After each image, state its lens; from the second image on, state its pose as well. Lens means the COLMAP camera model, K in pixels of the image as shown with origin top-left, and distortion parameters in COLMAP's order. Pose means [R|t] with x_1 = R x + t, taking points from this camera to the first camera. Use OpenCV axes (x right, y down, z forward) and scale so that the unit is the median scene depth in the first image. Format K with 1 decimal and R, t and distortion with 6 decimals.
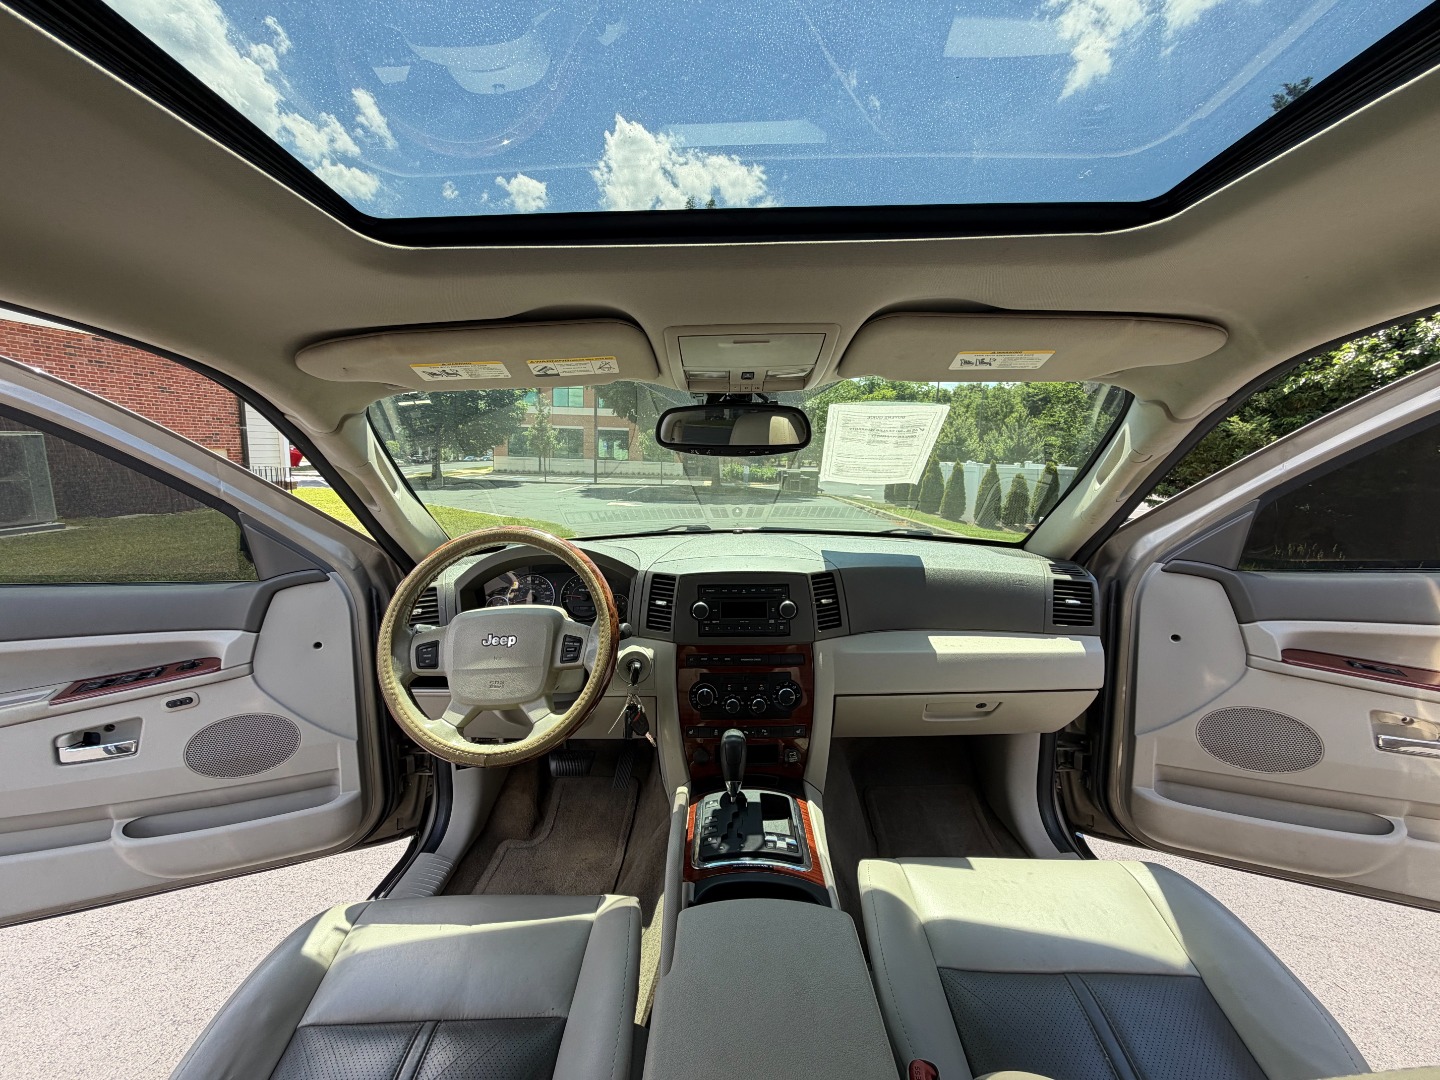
lens RADIAL K [[577.7, 0, 714.8], [0, 577.7, 541.6], [0, 0, 1]] dist [0.000037, 0.000739]
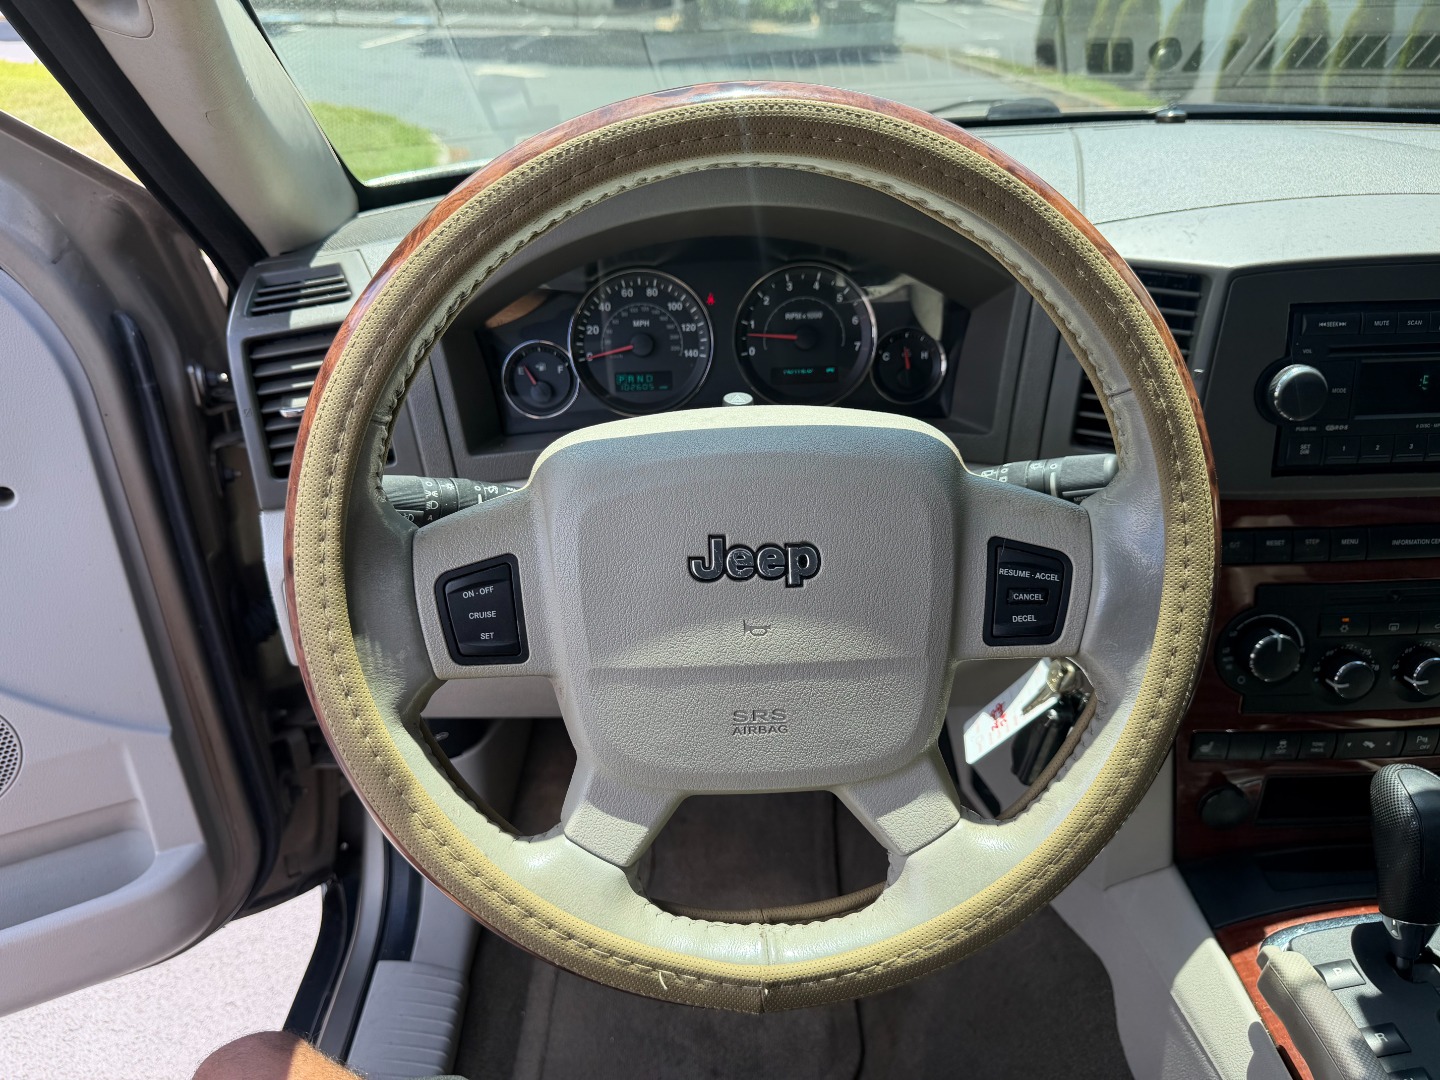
lens RADIAL K [[1044.1, 0, 718.8], [0, 1044.1, 537.1], [0, 0, 1]] dist [-0.005660, -0.009784]
pose [[0.998988, -0.027421, 0.035666, -0.334002], [0.013281, 0.937198, 0.348546, -0.002567], [-0.042983, -0.347719, 0.936613, 0.466712]]
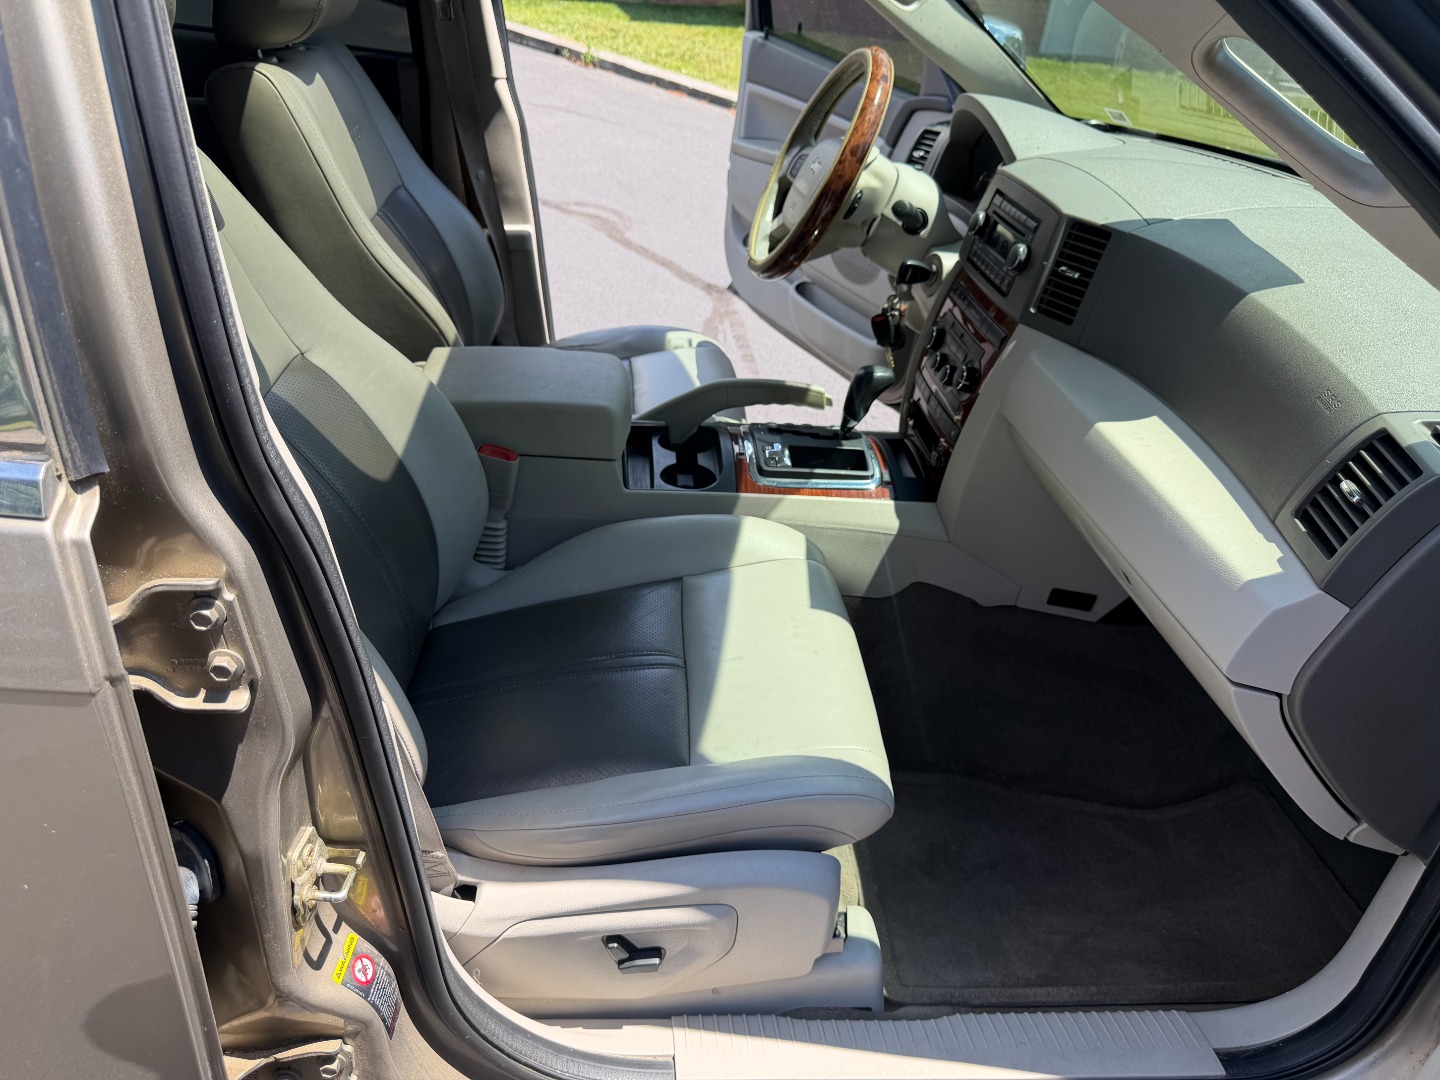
lens RADIAL K [[1038.7, 0, 725.0], [0, 1038.7, 554.3], [0, 0, 1]] dist [0.004727, -0.003668]
pose [[0.088563, 0.531155, -0.842633, 1.207045], [-0.230797, 0.833878, 0.501379, -0.108338], [0.968963, 0.150074, 0.196440, 0.489911]]
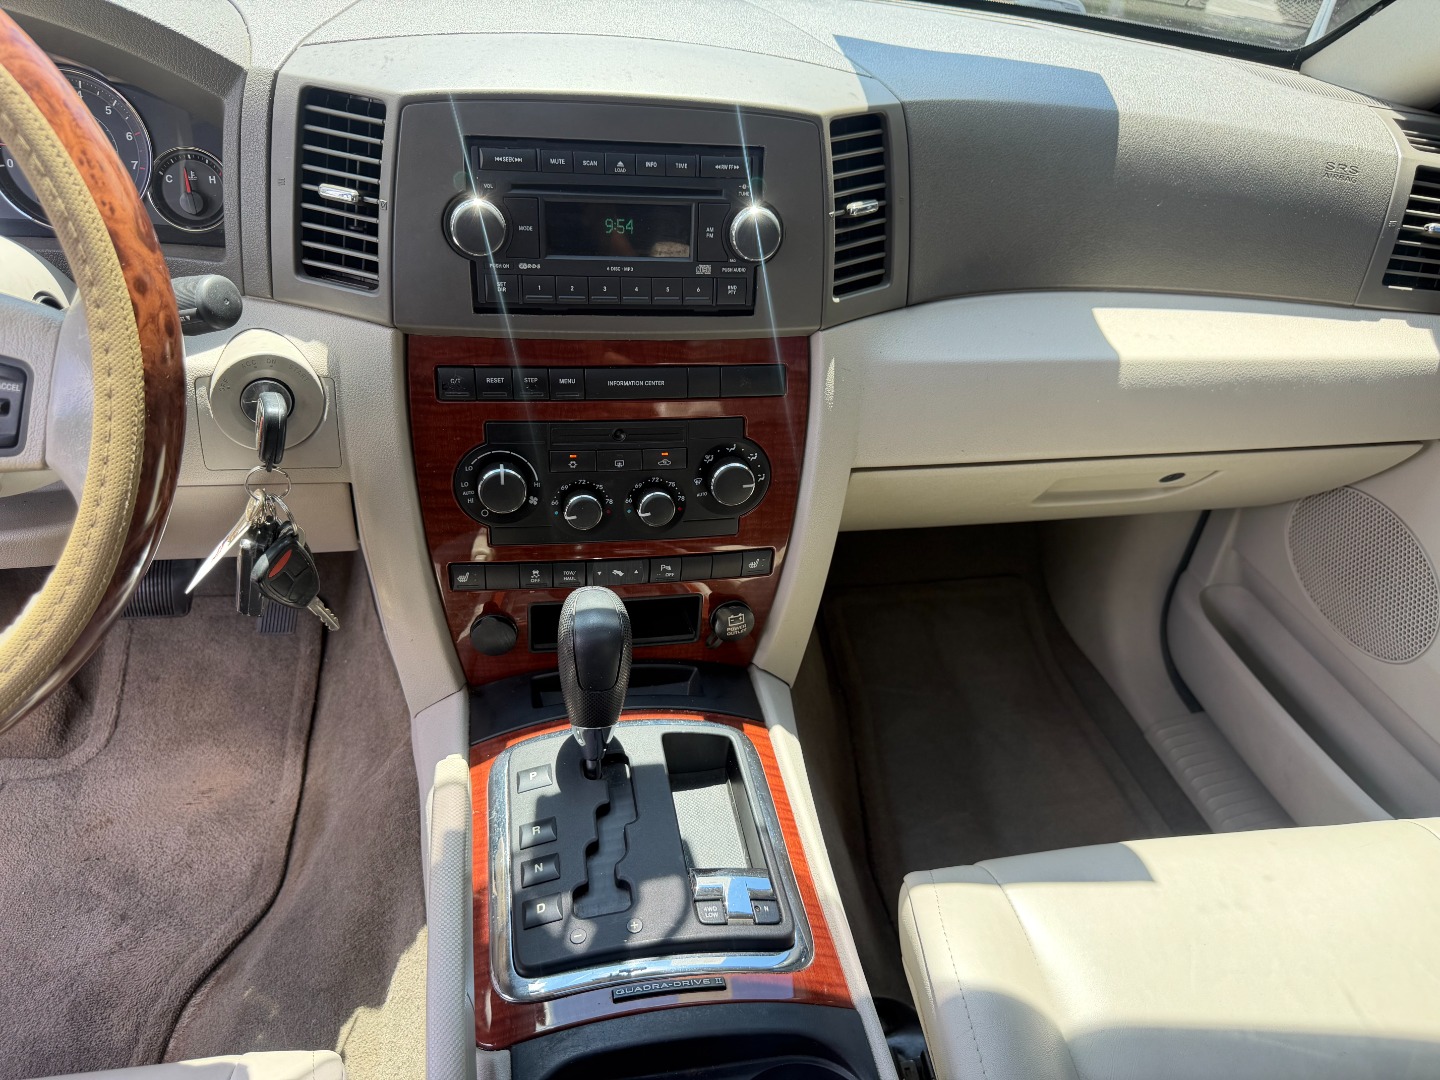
lens RADIAL K [[1033.9, 0, 717.6], [0, 1033.9, 537.9], [0, 0, 1]] dist [0.050343, -0.075466]
pose [[0.972995, -0.036587, 0.227908, -0.031530], [-0.072348, 0.889267, 0.451630, 0.007481], [-0.219195, -0.455923, 0.862606, 0.410767]]
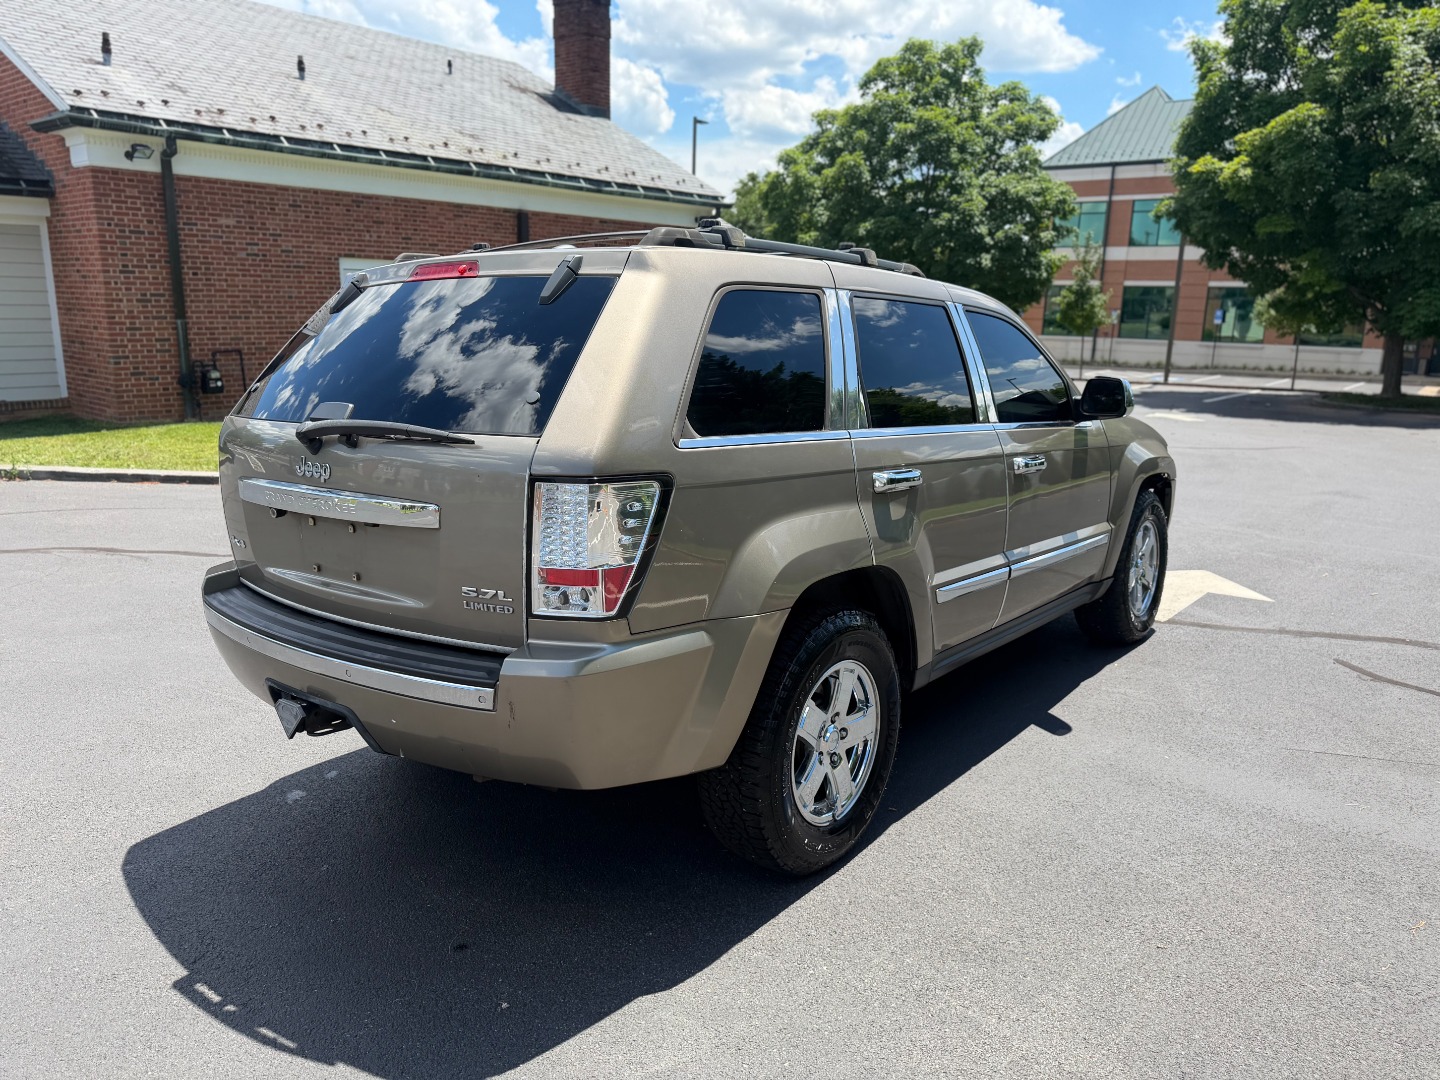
lens RADIAL K [[1034.5, 0, 730.9], [0, 1034.5, 531.3], [0, 0, 1]] dist [0.045991, -0.043265]
pose [[0.797451, 0.111098, -0.593068, 2.037064], [-0.086582, 0.993800, 0.069746, 0.305470], [0.597140, -0.004270, 0.802126, -2.631160]]
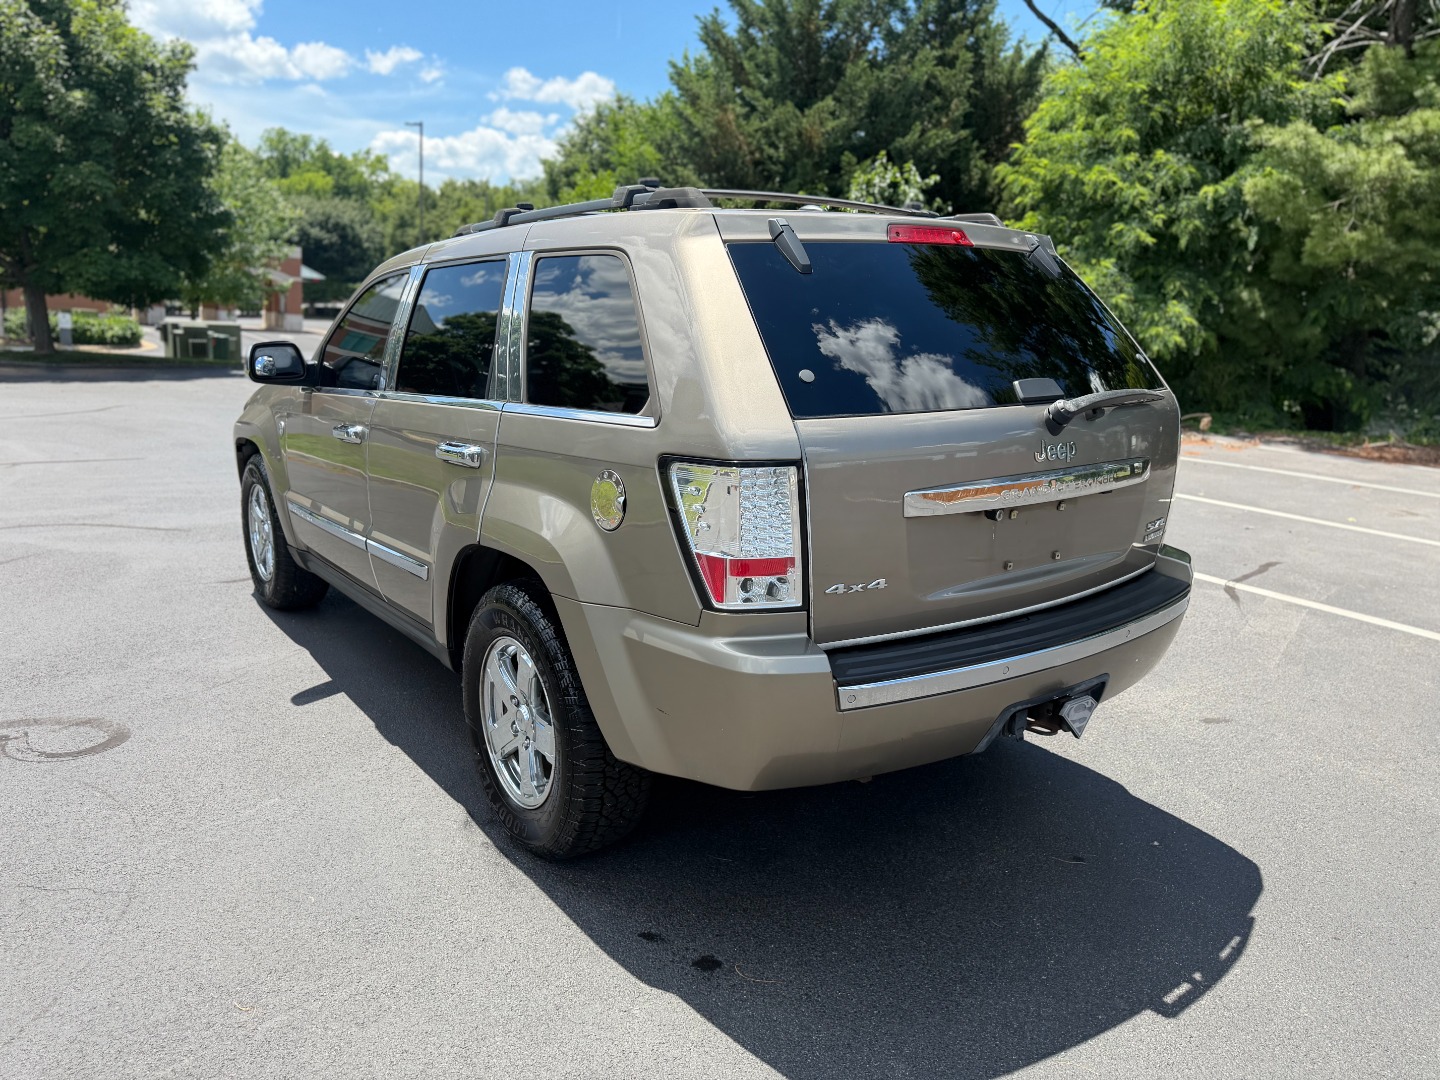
lens RADIAL K [[1018.9, 0, 725.4], [0, 1018.9, 538.0], [0, 0, 1]] dist [0.039379, -0.040012]
pose [[0.793943, -0.111990, 0.597589, -1.715274], [0.062618, 0.992724, 0.102846, 0.345739], [-0.604759, -0.044234, 0.795179, -2.681678]]
